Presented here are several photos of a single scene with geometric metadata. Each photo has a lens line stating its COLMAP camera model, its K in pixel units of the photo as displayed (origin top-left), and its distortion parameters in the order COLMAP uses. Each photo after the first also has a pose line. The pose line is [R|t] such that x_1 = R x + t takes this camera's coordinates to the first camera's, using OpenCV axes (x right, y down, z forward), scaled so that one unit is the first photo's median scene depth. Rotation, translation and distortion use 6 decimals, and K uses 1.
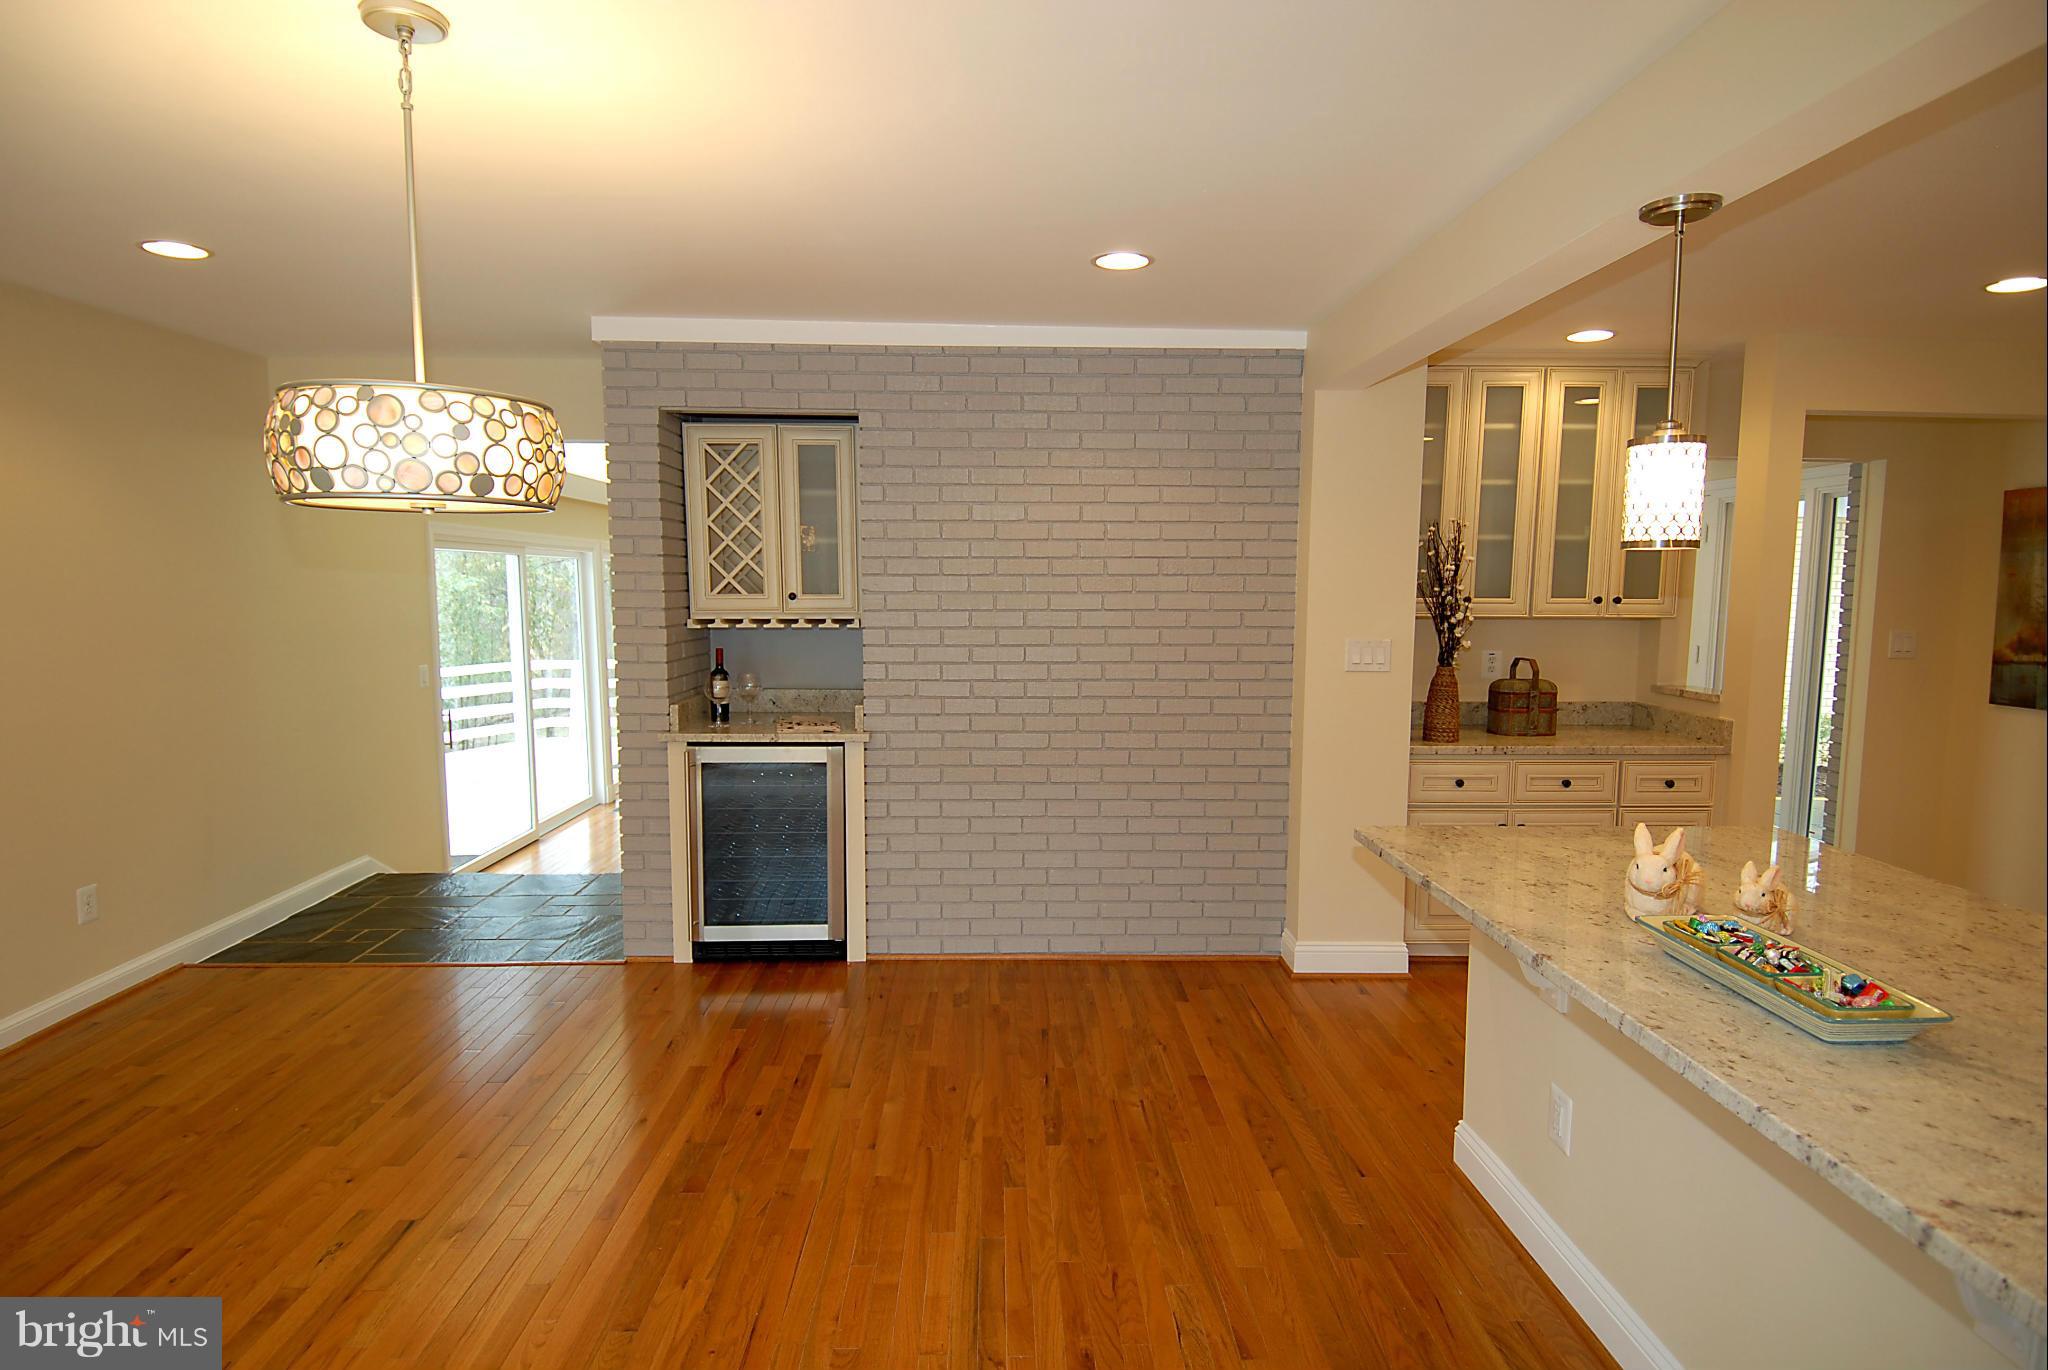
lens RADIAL K [[1072.8, 0, 1024.0], [0, 1072.8, 685.0], [0, 0, 1]] dist [0.054427, -0.057927]
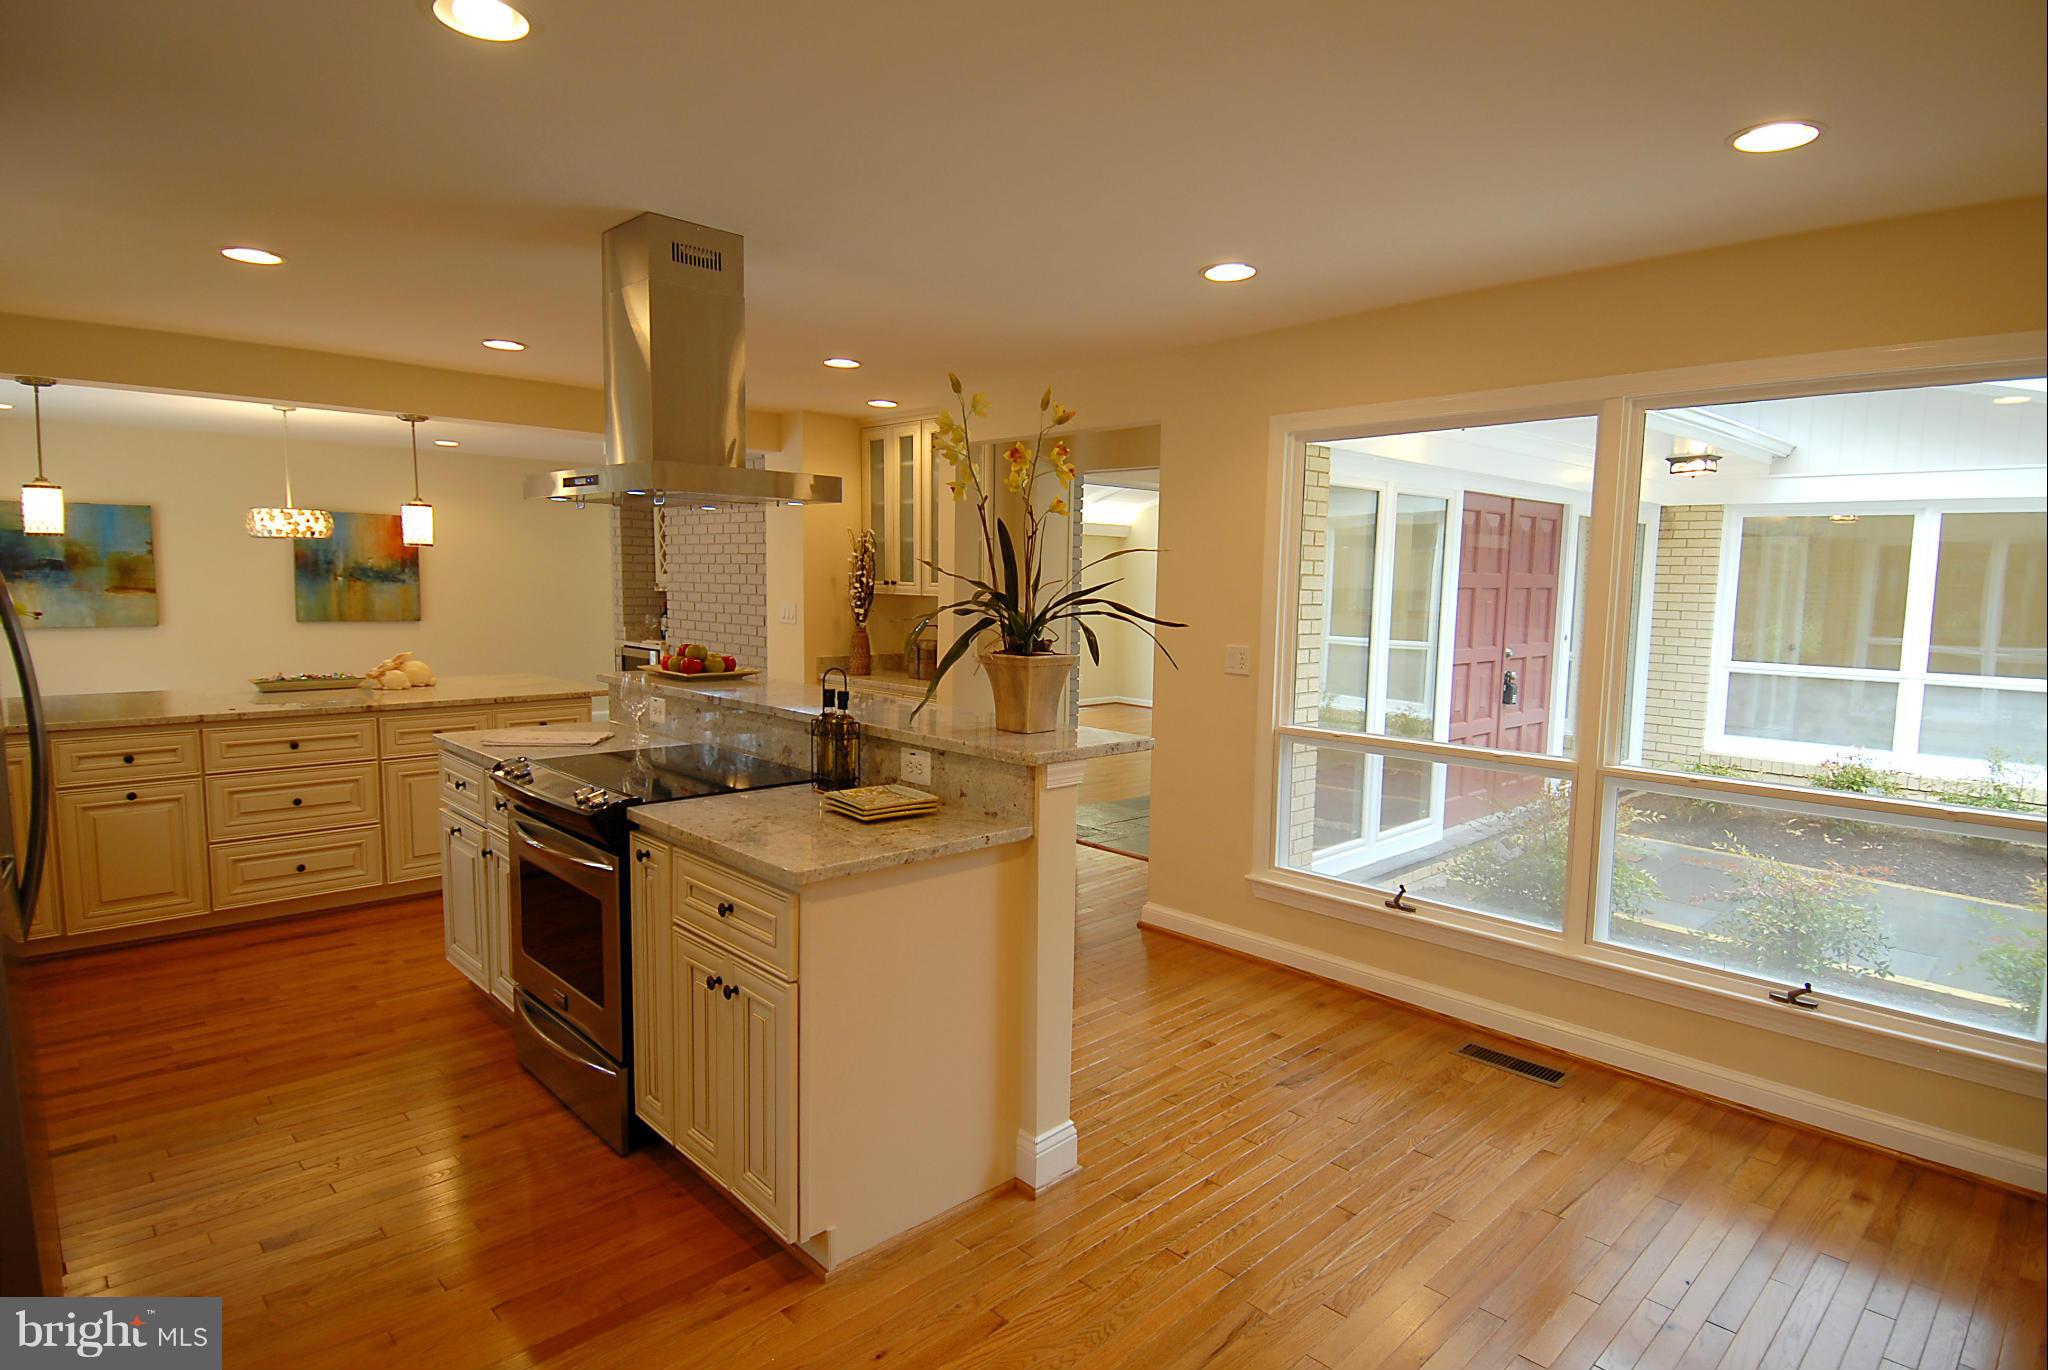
lens RADIAL K [[1072.8, 0, 1024.0], [0, 1072.8, 685.0], [0, 0, 1]] dist [0.054427, -0.057927]
pose [[0.678072, 0.078368, -0.730805, 1.636733], [-0.080163, 0.996253, 0.032455, -0.002328], [0.730611, 0.036577, 0.681814, 0.142080]]
